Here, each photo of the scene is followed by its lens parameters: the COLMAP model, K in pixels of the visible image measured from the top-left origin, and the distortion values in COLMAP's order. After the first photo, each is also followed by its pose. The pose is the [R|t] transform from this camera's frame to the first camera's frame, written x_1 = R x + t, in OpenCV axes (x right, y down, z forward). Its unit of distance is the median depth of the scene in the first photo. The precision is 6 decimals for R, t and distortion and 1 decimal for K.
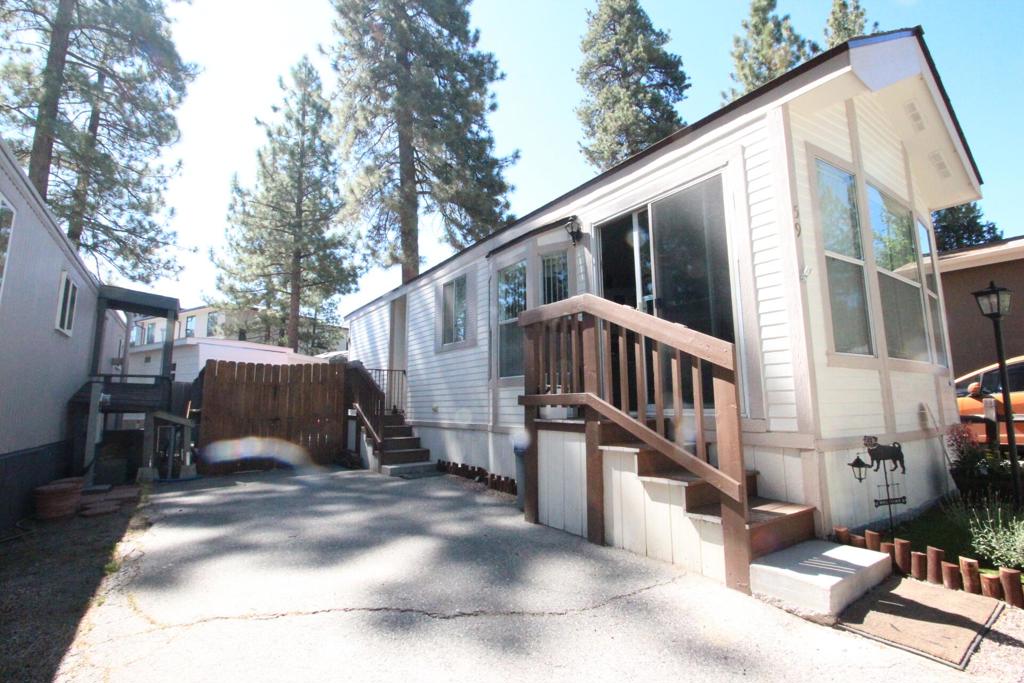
lens RADIAL K [[473.1, 0, 512.9], [0, 473.1, 339.4], [0, 0, 1]] dist [0.007004, -0.012617]
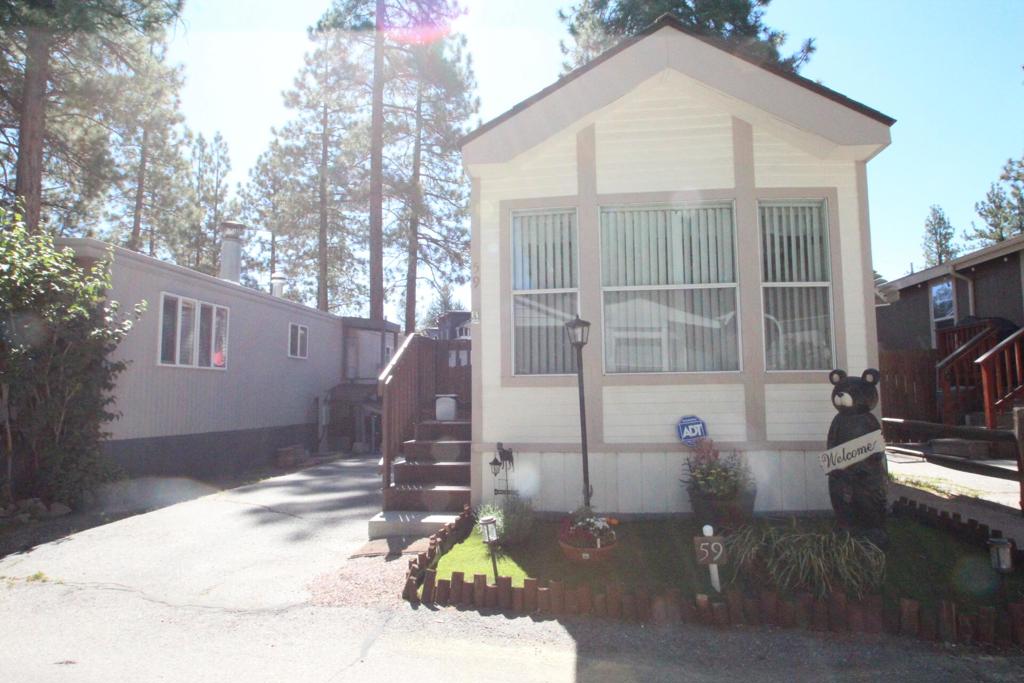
lens RADIAL K [[626.4, 0, 513.7], [0, 626.4, 342.0], [0, 0, 1]] dist [-0.027046, 0.000181]
pose [[0.750075, -0.051063, -0.659379, 0.267199], [0.094585, 0.995048, 0.030537, -0.016488], [0.654555, -0.085273, 0.751190, -0.034413]]
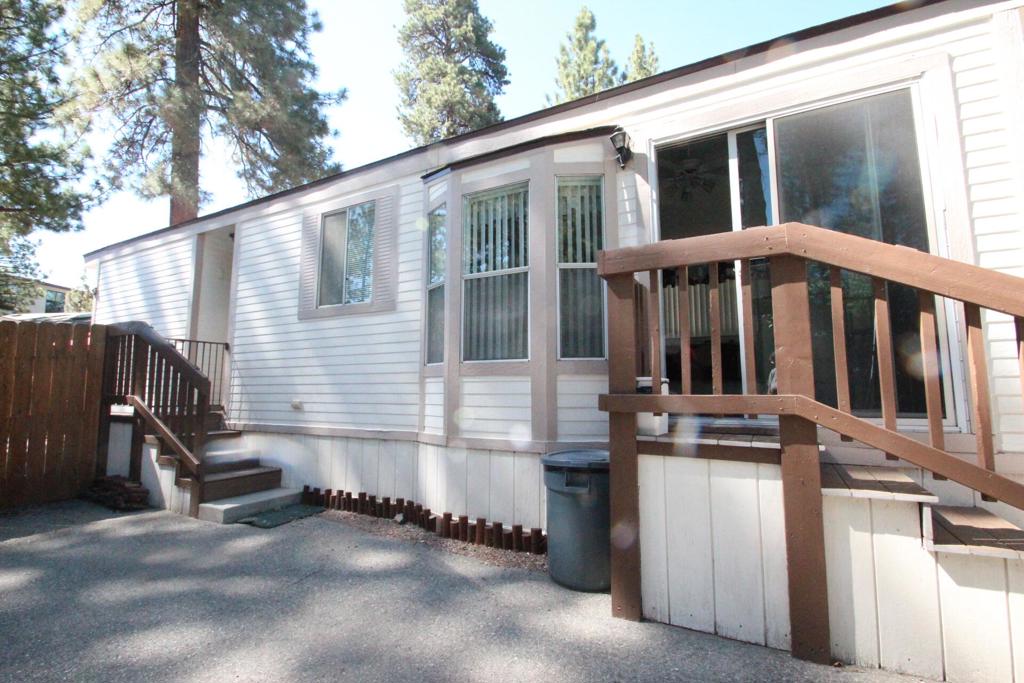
lens RADIAL K [[475.4, 0, 515.4], [0, 475.4, 337.6], [0, 0, 1]] dist [0.010080, -0.014514]
pose [[0.896607, 0.059852, 0.438763, -0.062339], [-0.070121, 0.997512, 0.007219, 0.009891], [-0.437240, -0.037239, 0.898574, 0.098838]]
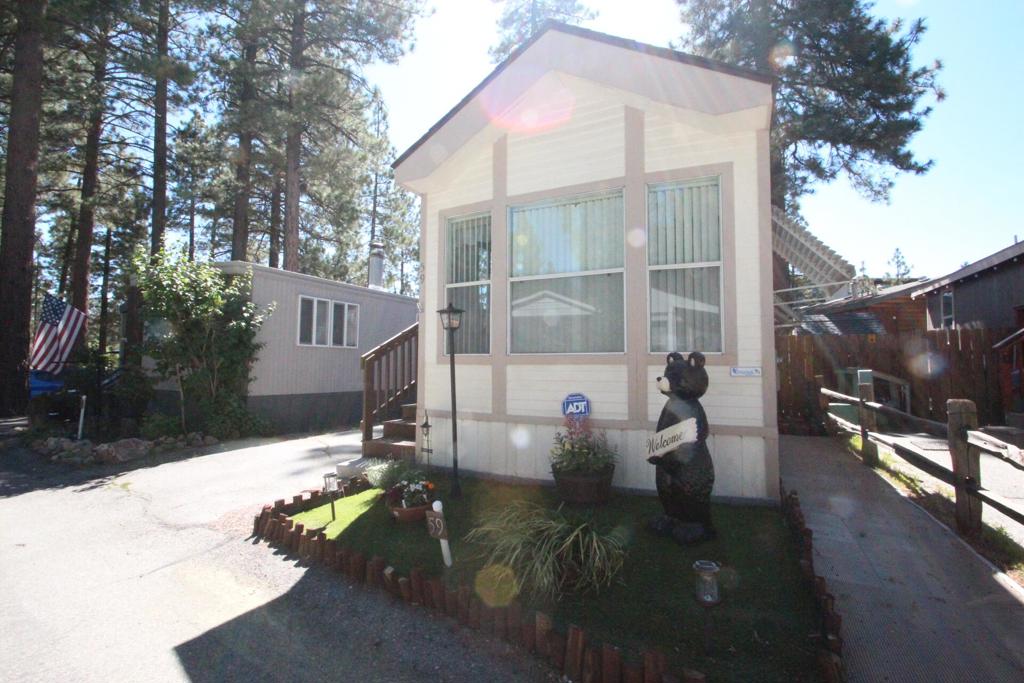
lens RADIAL K [[472.9, 0, 512.8], [0, 472.9, 338.6], [0, 0, 1]] dist [0.005061, -0.011535]
pose [[0.480818, -0.035989, -0.876081, 0.316986], [0.113152, 0.993350, 0.021294, -0.004827], [0.869489, -0.109369, 0.481693, 0.068990]]
